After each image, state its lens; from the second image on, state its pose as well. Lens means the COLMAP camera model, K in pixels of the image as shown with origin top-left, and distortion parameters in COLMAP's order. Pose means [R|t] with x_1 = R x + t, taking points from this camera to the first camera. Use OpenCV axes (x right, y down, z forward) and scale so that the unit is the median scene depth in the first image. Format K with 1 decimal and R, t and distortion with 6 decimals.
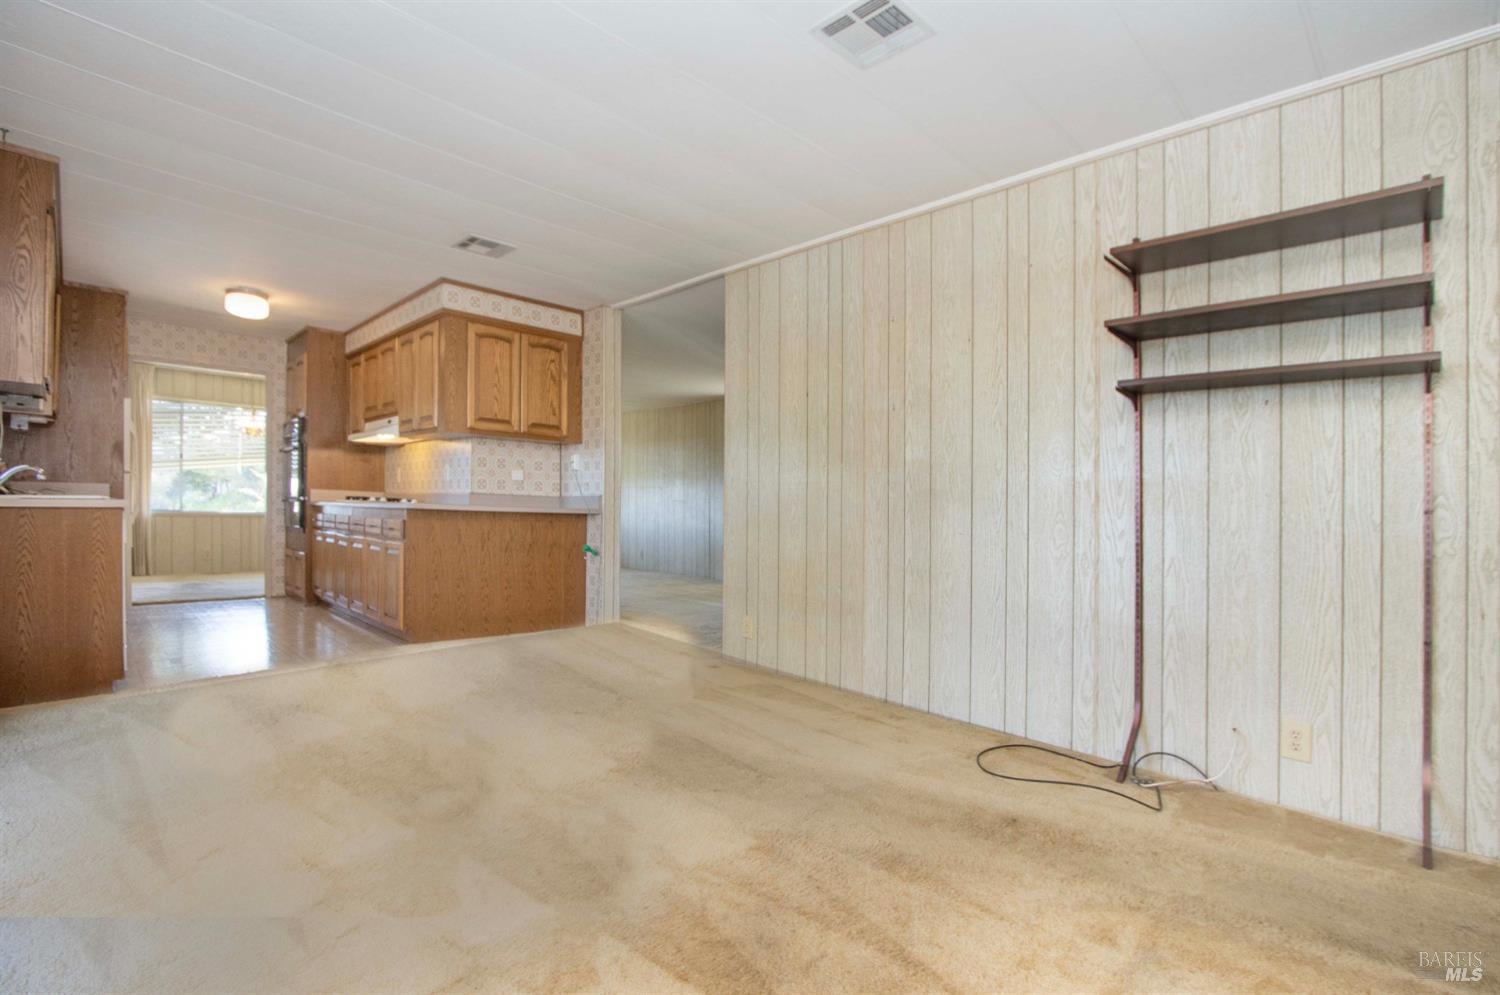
lens RADIAL K [[710.2, 0, 747.6], [0, 710.2, 497.5], [0, 0, 1]] dist [-0.002569, 0.000536]
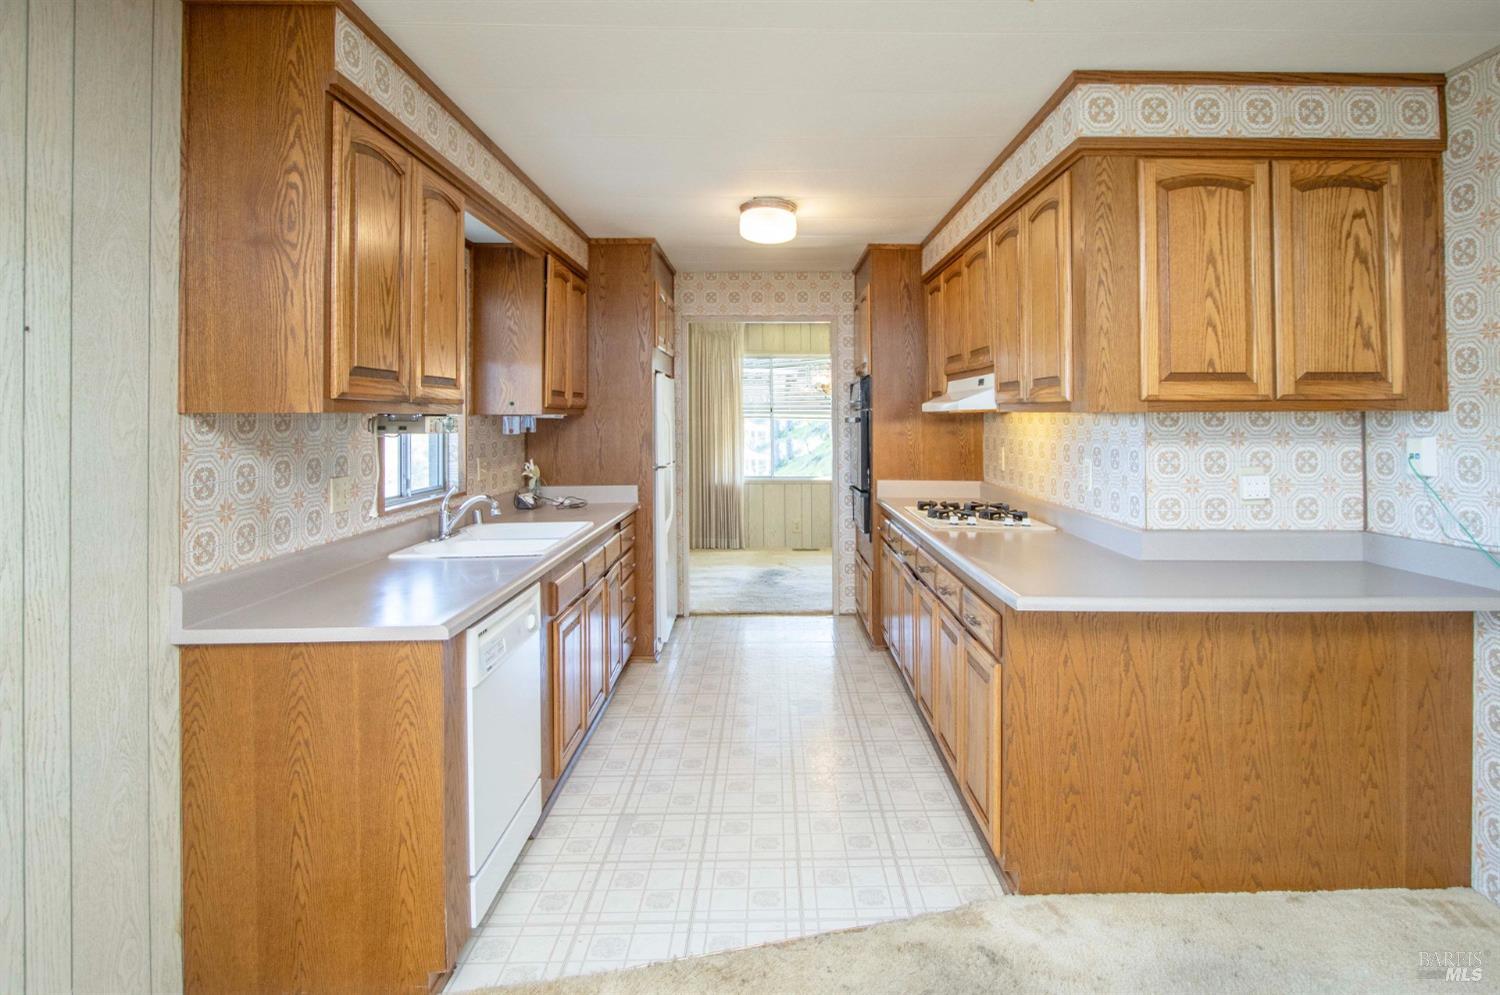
lens RADIAL K [[752.4, 0, 664.7], [0, 752.4, 405.4], [0, 0, 1]] dist [-0.016151, 0.001510]
pose [[0.623348, -0.021362, -0.781653, -0.194481], [0.005684, 0.999724, -0.022789, -0.076590], [0.781924, 0.009763, 0.623298, 0.430541]]
